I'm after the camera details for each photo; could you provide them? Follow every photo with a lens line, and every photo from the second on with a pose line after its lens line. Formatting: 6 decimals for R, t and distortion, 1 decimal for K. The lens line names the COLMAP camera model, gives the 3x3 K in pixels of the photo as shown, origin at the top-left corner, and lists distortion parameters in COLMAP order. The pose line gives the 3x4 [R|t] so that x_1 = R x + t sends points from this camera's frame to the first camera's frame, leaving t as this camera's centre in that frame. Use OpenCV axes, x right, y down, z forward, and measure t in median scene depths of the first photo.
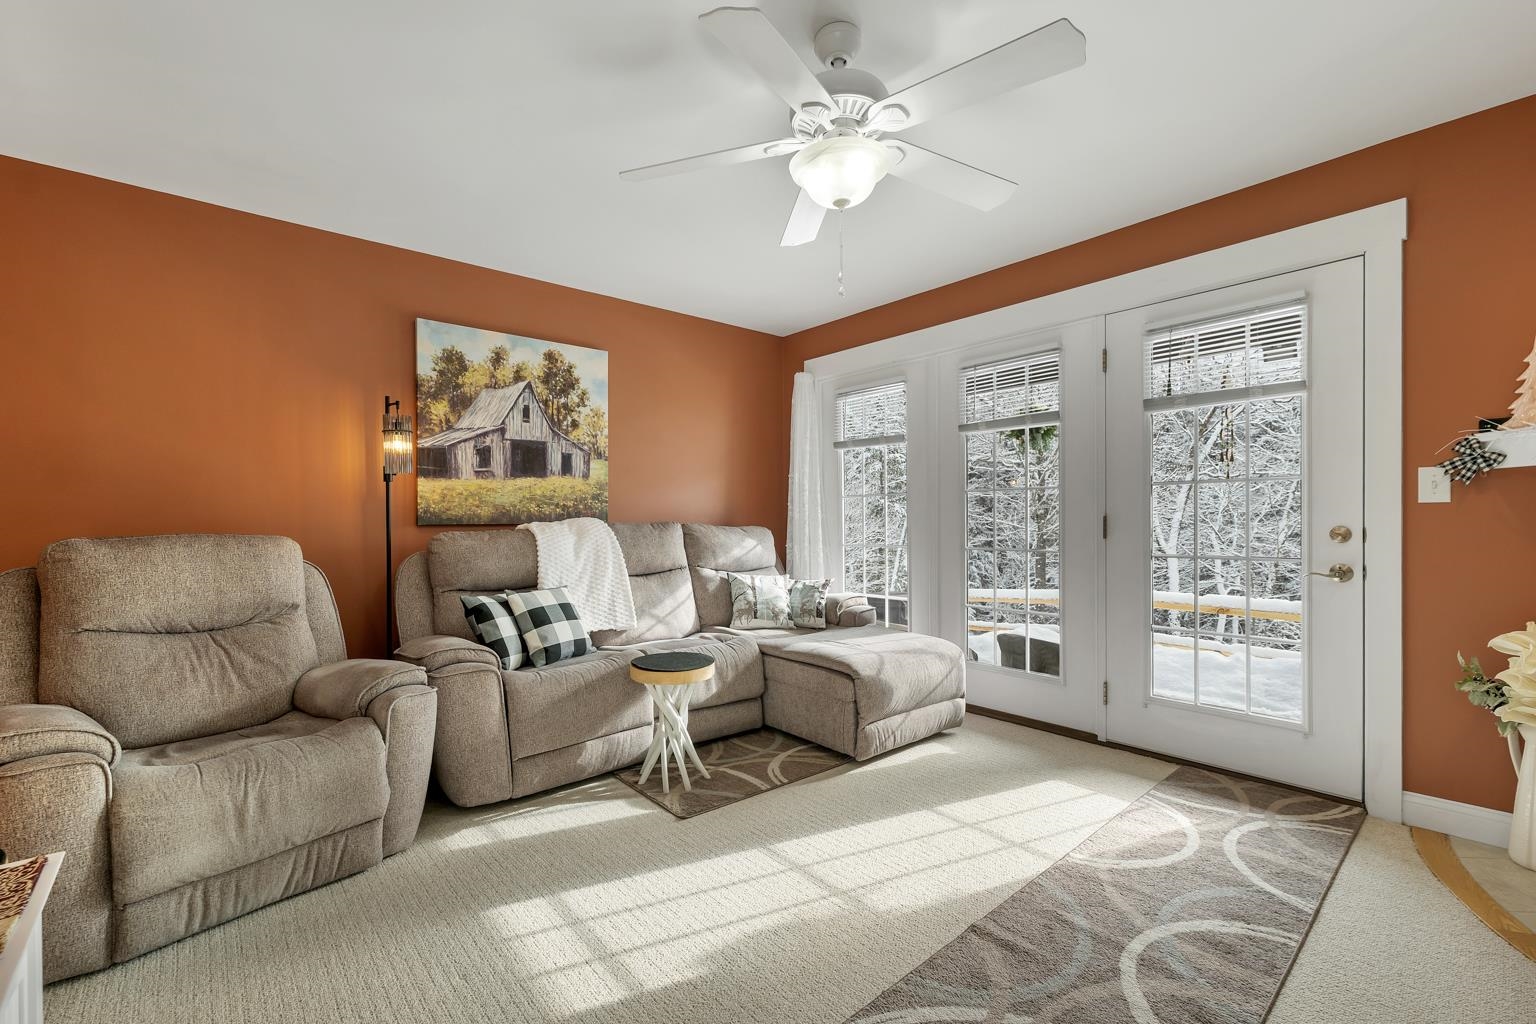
lens RADIAL K [[649.1, 0, 763.7], [0, 649.1, 527.5], [0, 0, 1]] dist [-0.000248, -0.000230]
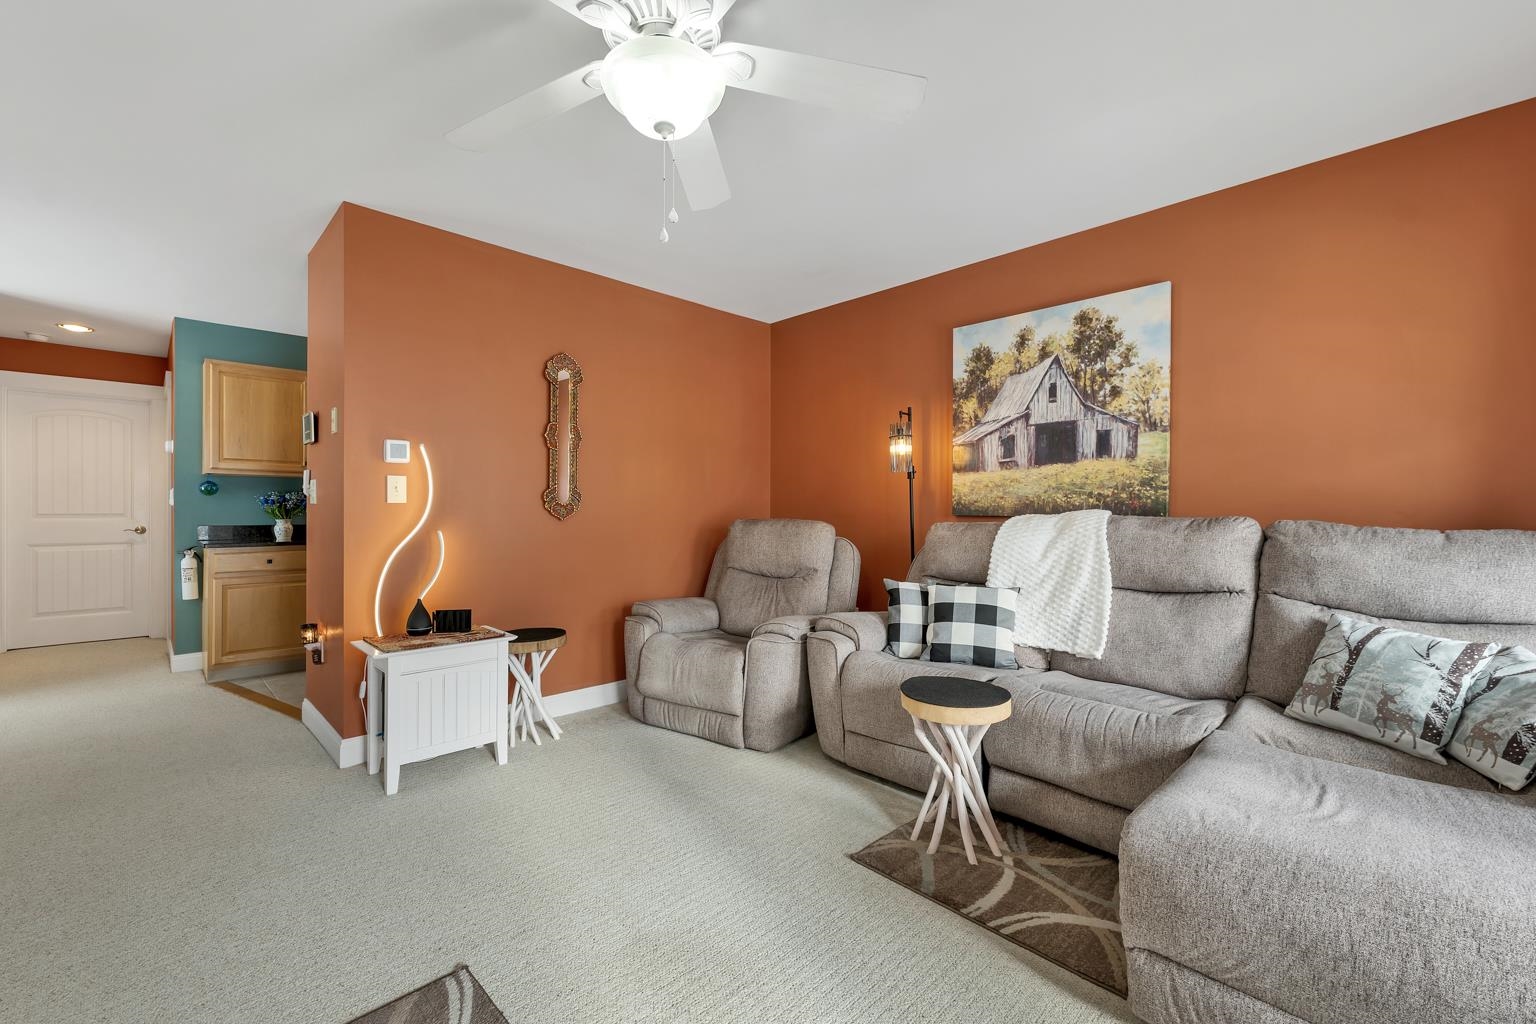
lens RADIAL K [[649.1, 0, 772.9], [0, 649.1, 508.6], [0, 0, 1]] dist [-0.000248, -0.000230]
pose [[0.071390, 0.002041, -0.997446, 0.528397], [-0.016961, 0.999856, 0.000832, -0.011470], [0.997304, 0.016858, 0.071415, 0.595315]]
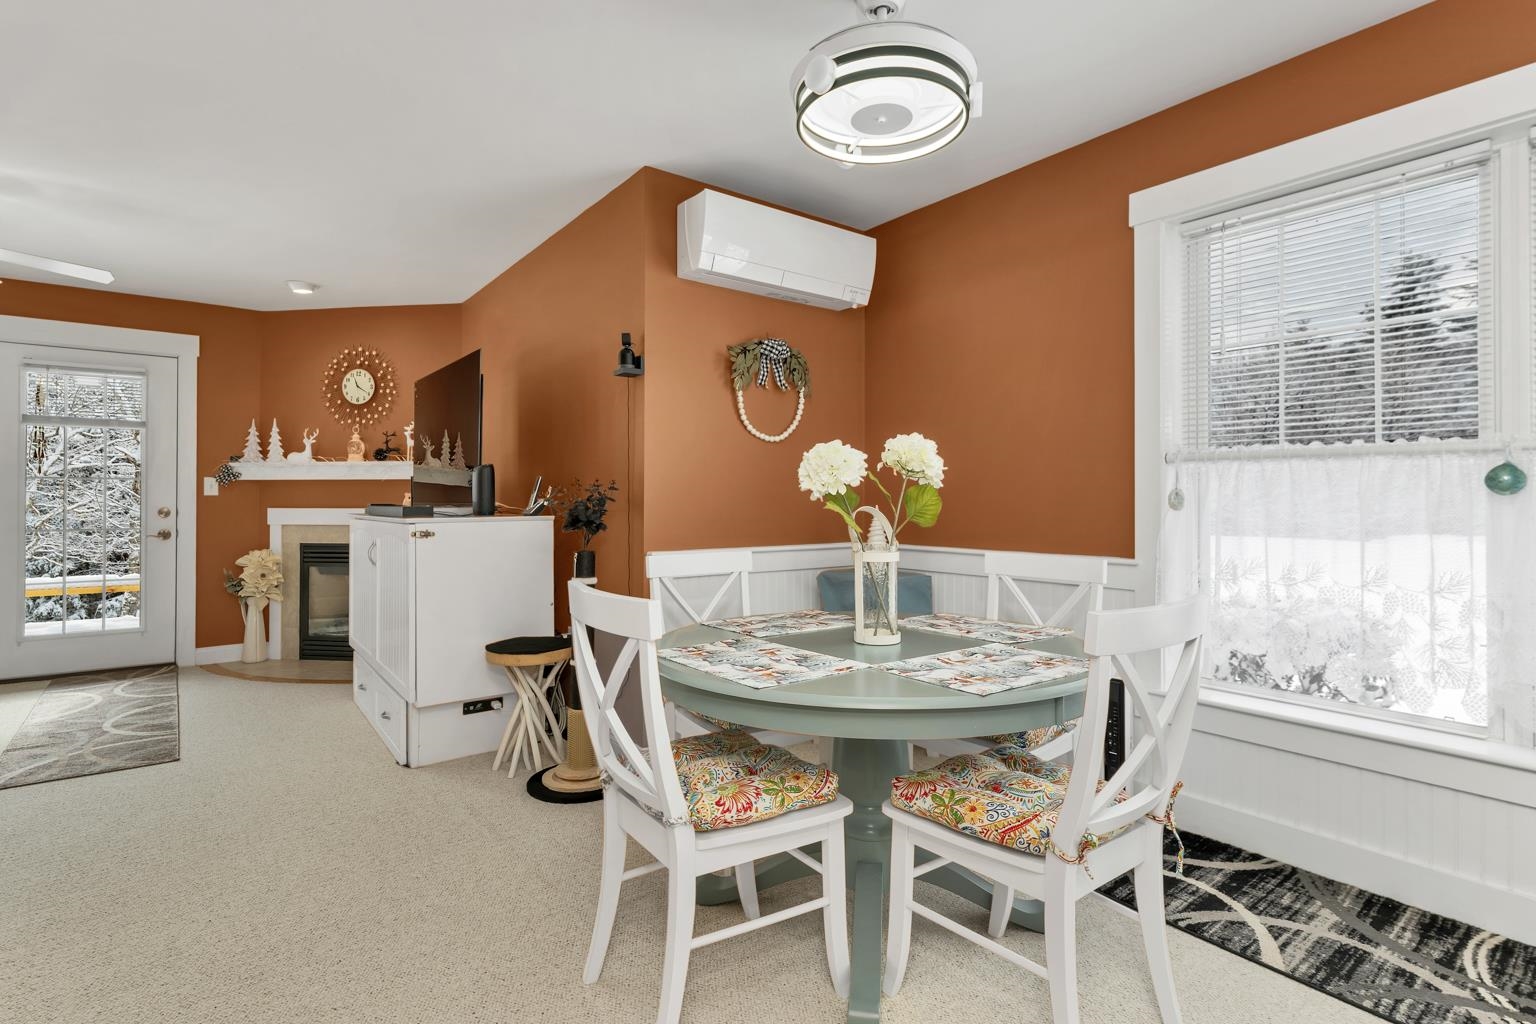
lens RADIAL K [[744.3, 0, 760.6], [0, 744.3, 491.0], [0, 0, 1]] dist [0.003577, -0.001079]
pose [[0.053667, 0.018986, 0.998378, -0.758409], [0.011389, 0.999743, -0.019624, 0.007368], [-0.998494, 0.012423, 0.053437, -0.523381]]
